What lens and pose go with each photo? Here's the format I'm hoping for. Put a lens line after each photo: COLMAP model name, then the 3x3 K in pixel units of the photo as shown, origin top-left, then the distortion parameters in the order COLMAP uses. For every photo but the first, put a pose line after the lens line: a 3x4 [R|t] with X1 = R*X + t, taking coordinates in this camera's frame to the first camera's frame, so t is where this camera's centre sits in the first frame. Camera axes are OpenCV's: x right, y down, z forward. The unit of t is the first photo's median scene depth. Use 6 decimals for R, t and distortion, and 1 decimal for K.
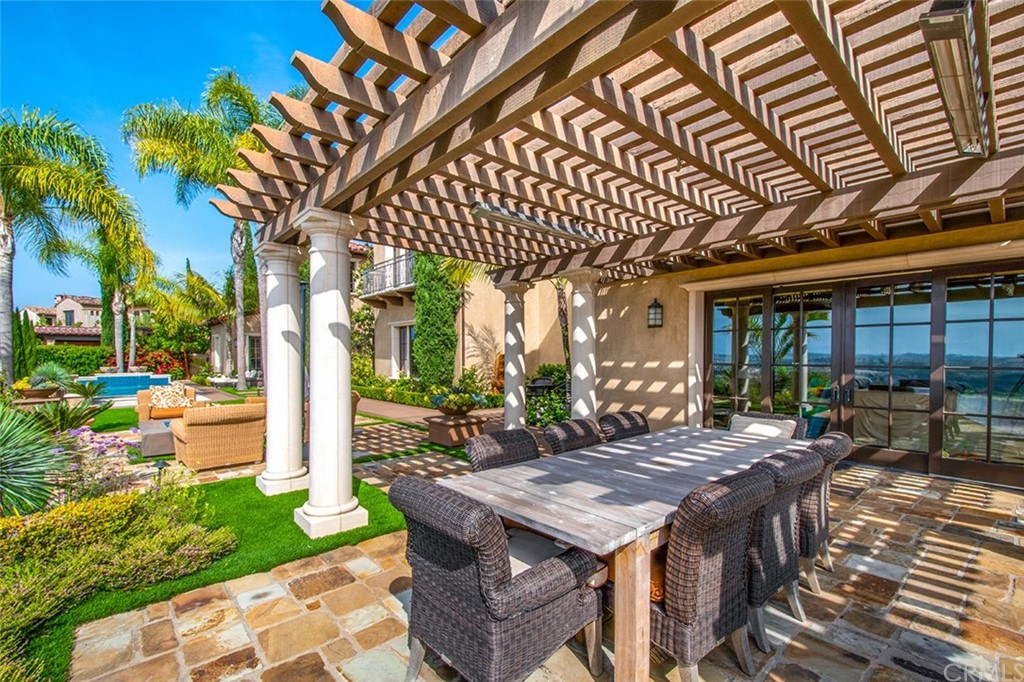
lens RADIAL K [[452.7, 0, 518.3], [0, 452.7, 365.3], [0, 0, 1]] dist [0.011072, -0.000379]
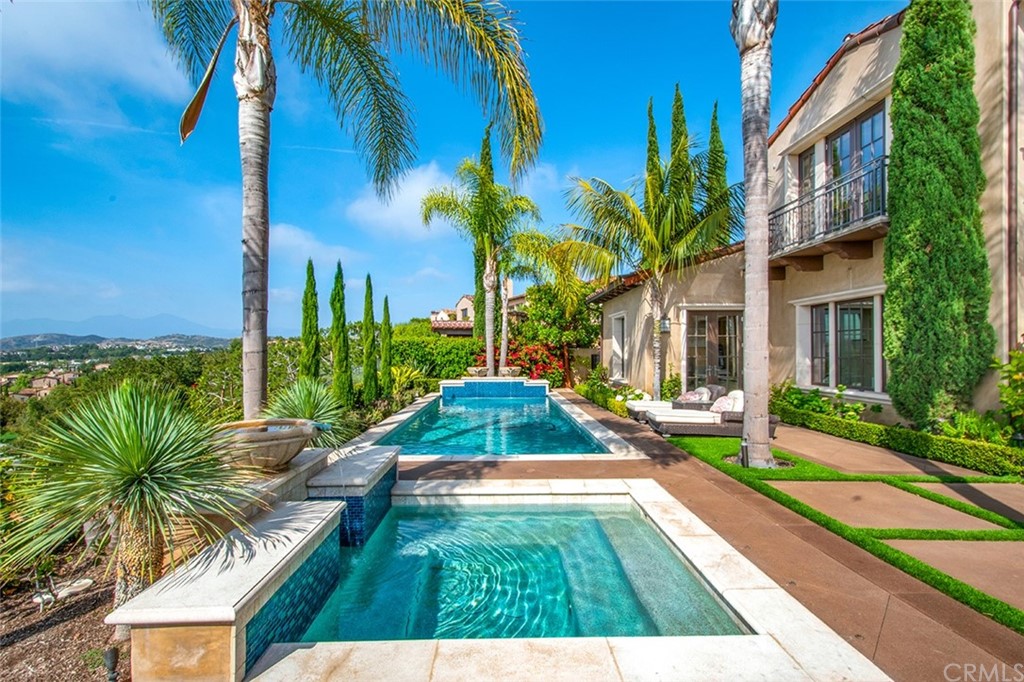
lens RADIAL K [[452.7, 0, 509.7], [0, 452.7, 345.8], [0, 0, 1]] dist [0.011072, -0.000379]
pose [[0.762389, -0.008183, -0.647068, -0.403925], [-0.012390, 0.999552, -0.027240, -0.010410], [0.647001, 0.028785, 0.761946, 0.492834]]
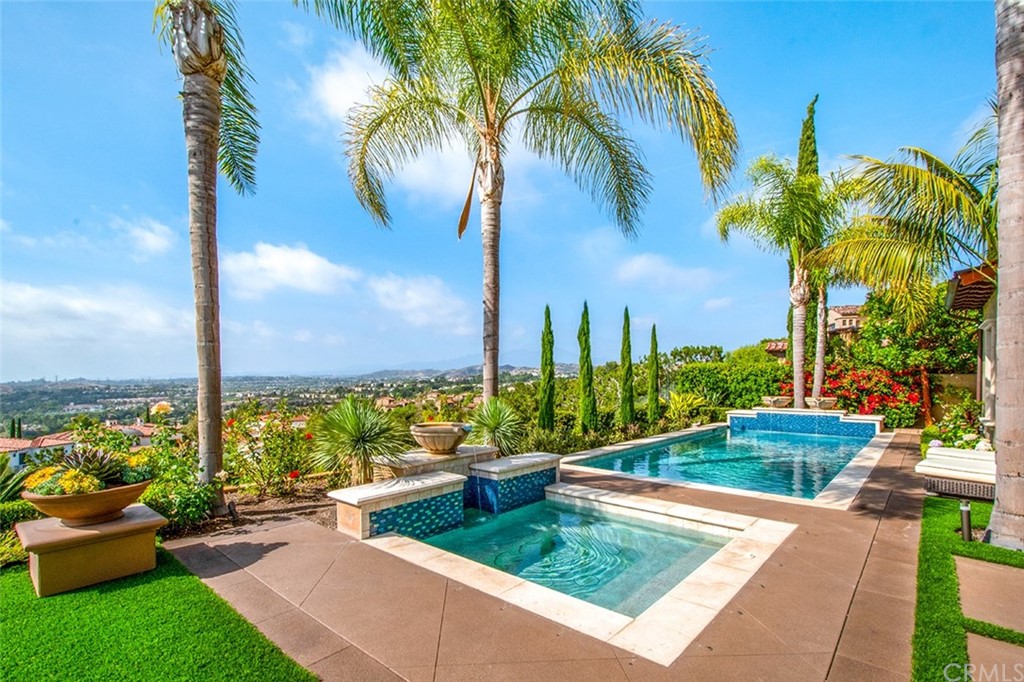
lens RADIAL K [[474.8, 0, 502.6], [0, 474.8, 382.3], [0, 0, 1]] dist [0.001688, -0.000970]
pose [[0.112183, 0.010595, -0.993631, -0.312743], [-0.019984, 0.999765, 0.008404, -0.012661], [0.993487, 0.018914, 0.112368, 0.554290]]
